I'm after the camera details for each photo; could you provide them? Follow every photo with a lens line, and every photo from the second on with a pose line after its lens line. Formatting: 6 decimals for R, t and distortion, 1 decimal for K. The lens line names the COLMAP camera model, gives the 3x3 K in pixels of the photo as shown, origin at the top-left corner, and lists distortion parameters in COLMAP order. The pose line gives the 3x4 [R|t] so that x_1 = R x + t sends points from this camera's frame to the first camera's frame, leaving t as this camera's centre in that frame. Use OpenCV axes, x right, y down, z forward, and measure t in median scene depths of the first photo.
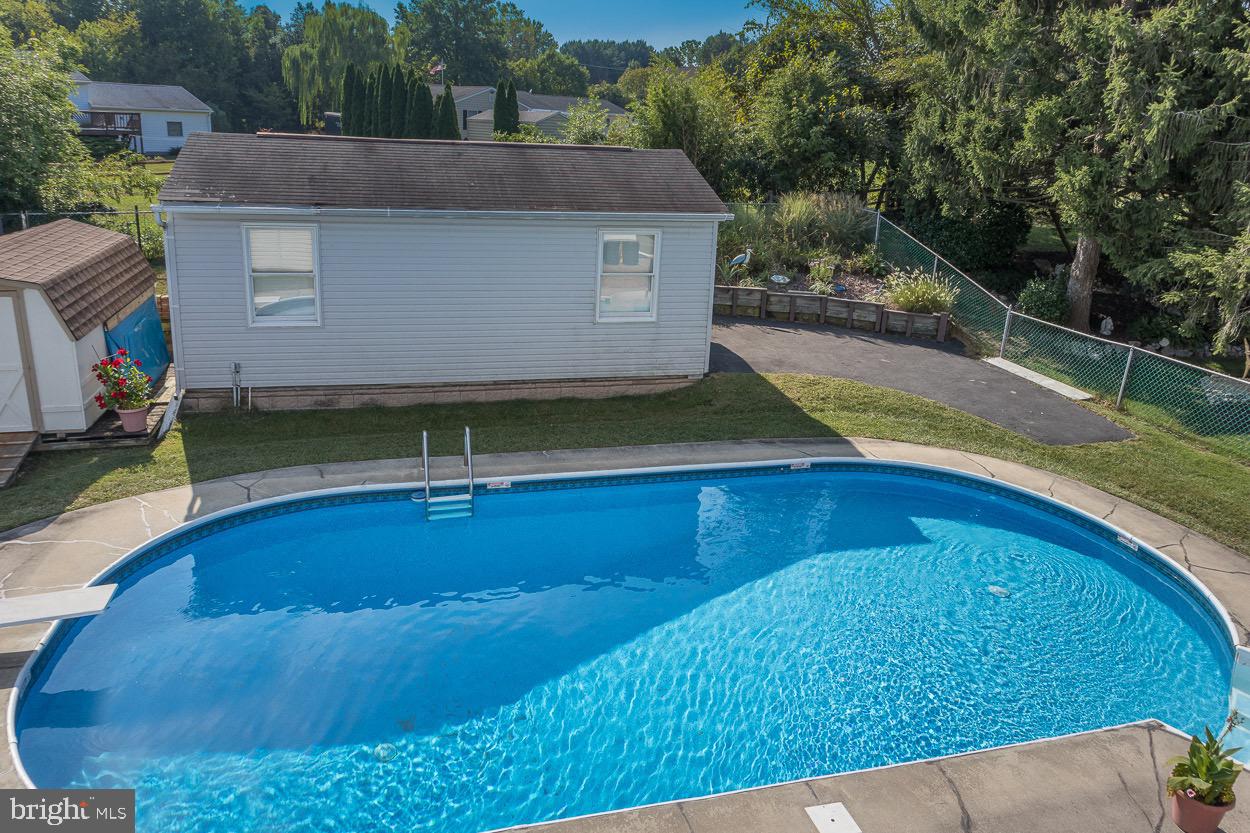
lens RADIAL K [[895.6, 0, 625.0], [0, 895.6, 416.5], [0, 0, 1]] dist [0.007875, -0.000748]
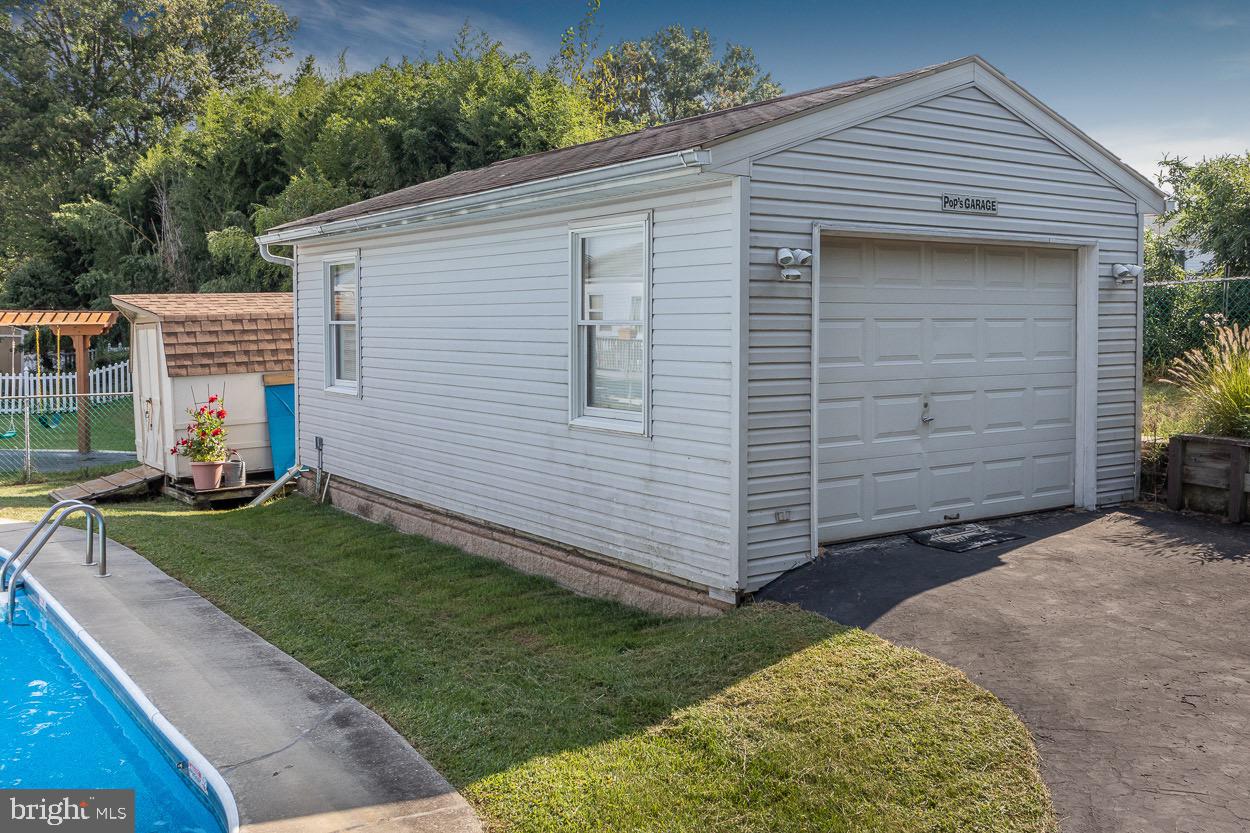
lens RADIAL K [[1186.3, 0, 625.0], [0, 1186.3, 416.5], [0, 0, 1]] dist [-0.002337, 0.000458]
pose [[0.331265, 0.032119, -0.942991, 0.561677], [-0.281993, 0.957112, -0.066461, -0.075687], [0.900413, 0.287933, 0.326115, 0.817250]]
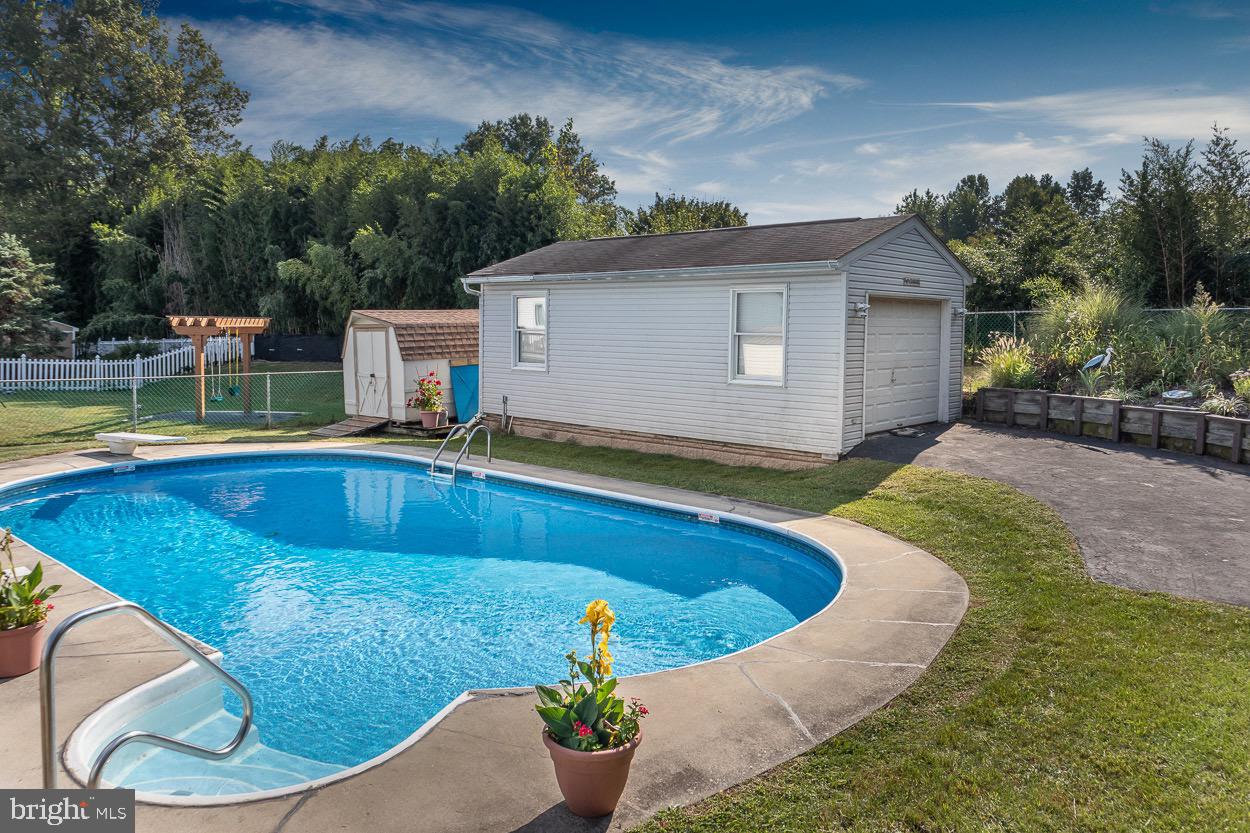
lens RADIAL K [[895.6, 0, 625.0], [0, 895.6, 416.5], [0, 0, 1]] dist [0.007875, -0.000748]
pose [[0.539620, 0.048620, -0.840504, 0.720503], [-0.252529, 0.961711, -0.106497, 0.061321], [0.803144, 0.269719, 0.531236, 0.400492]]
